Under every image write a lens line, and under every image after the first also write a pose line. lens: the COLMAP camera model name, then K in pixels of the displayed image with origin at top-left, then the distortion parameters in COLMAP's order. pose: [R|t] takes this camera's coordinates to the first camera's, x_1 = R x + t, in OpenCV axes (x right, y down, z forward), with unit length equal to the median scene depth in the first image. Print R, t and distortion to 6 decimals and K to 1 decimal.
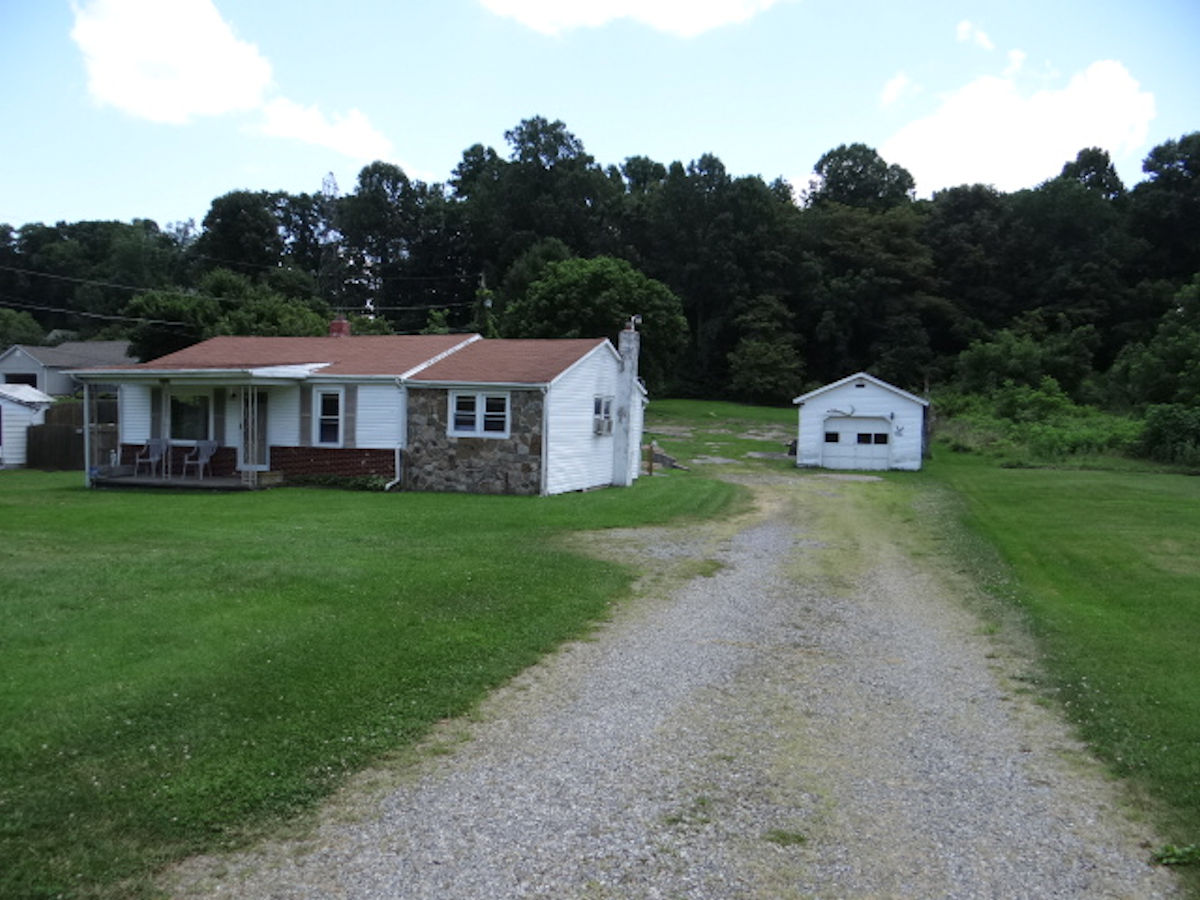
lens RADIAL K [[952.5, 0, 638.2], [0, 952.5, 453.1], [0, 0, 1]] dist [-0.075087, 0.000191]
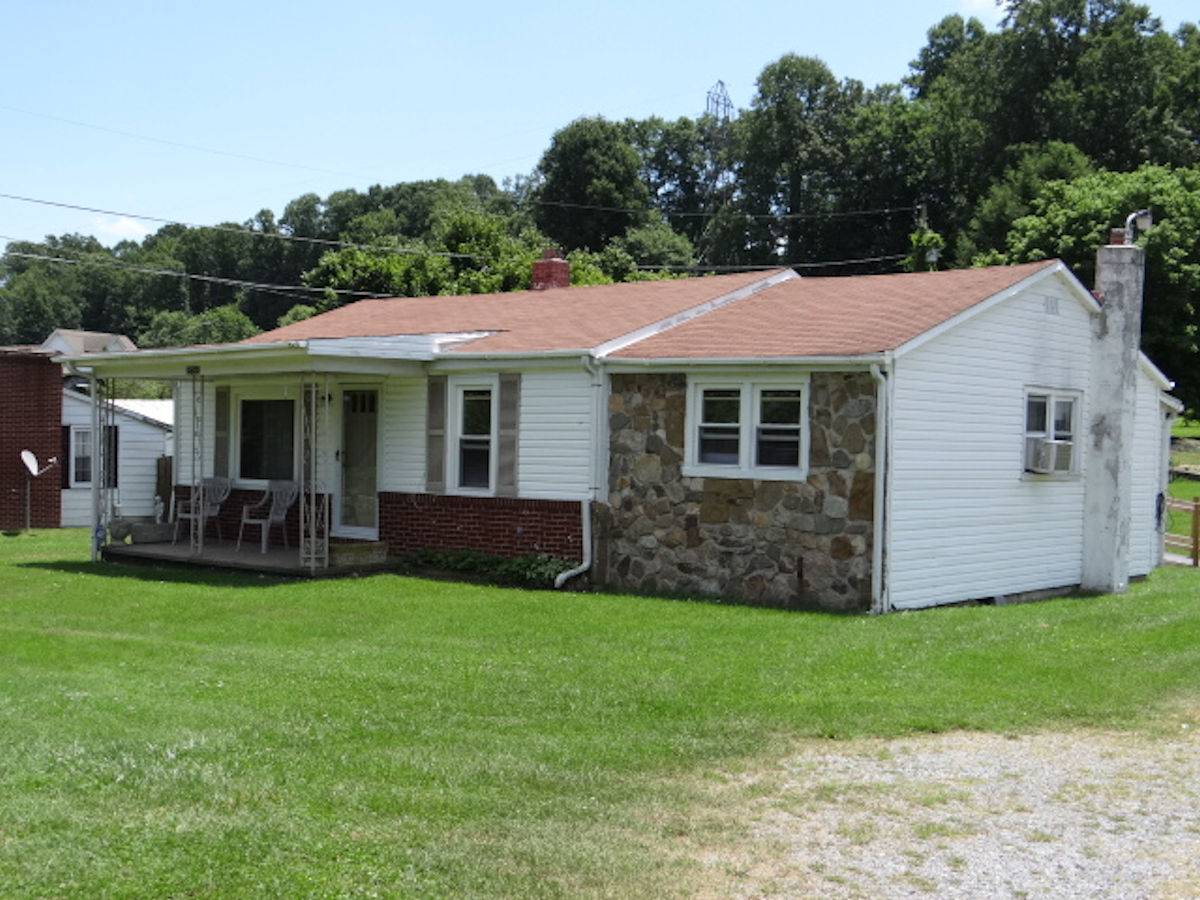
lens RADIAL K [[1453.2, 0, 600.0], [0, 1453.2, 450.0], [0, 0, 1]] dist [0.022967, -0.009863]
pose [[0.914695, -0.001266, -0.404143, 0.048872], [-0.015661, 0.999133, -0.038576, -0.001914], [0.403841, 0.041615, 0.913882, 0.307377]]
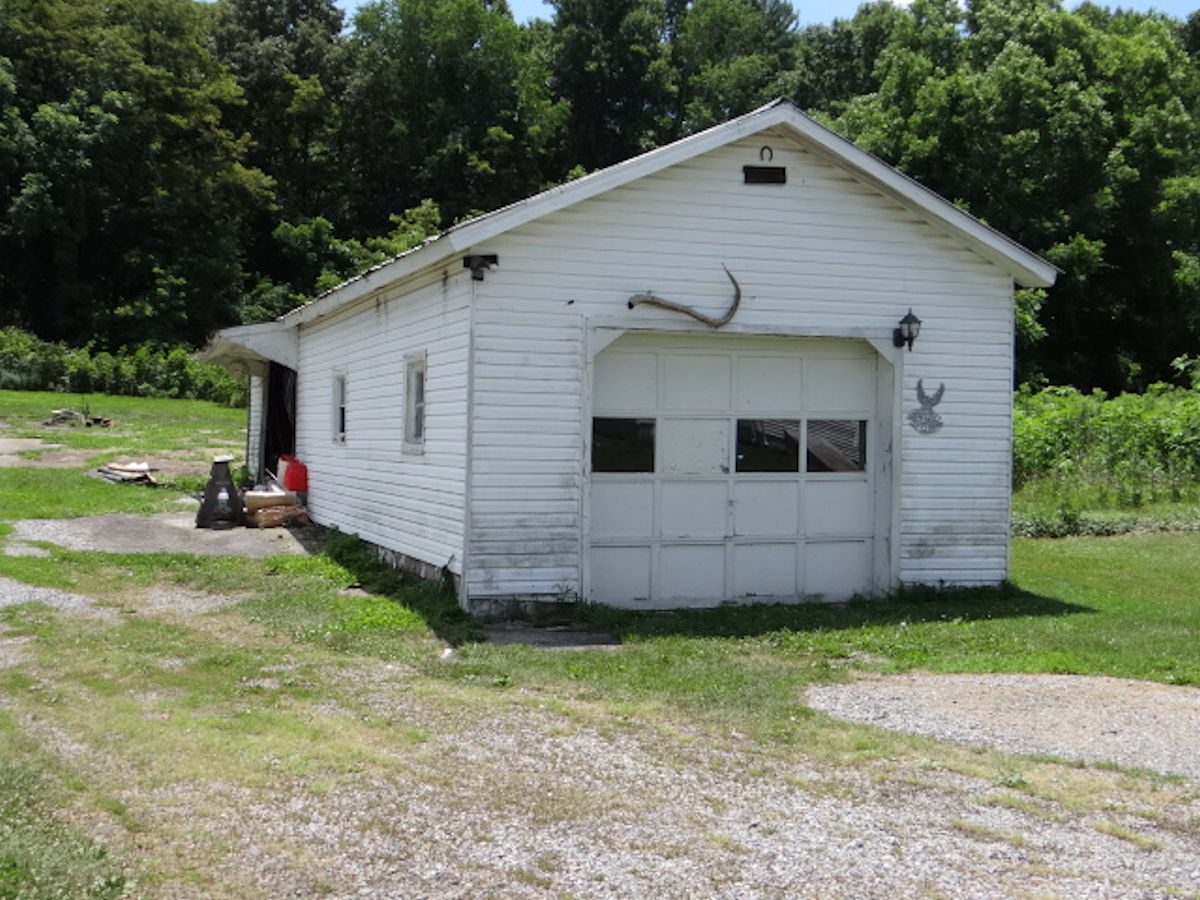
lens RADIAL K [[1466.5, 0, 600.0], [0, 1466.5, 450.0], [0, 0, 1]] dist [0.006623, 0.015399]
pose [[0.811752, -0.018259, 0.583717, 0.052517], [0.025543, 0.999665, -0.004252, -0.024323], [-0.583444, 0.018362, 0.811946, 1.301505]]
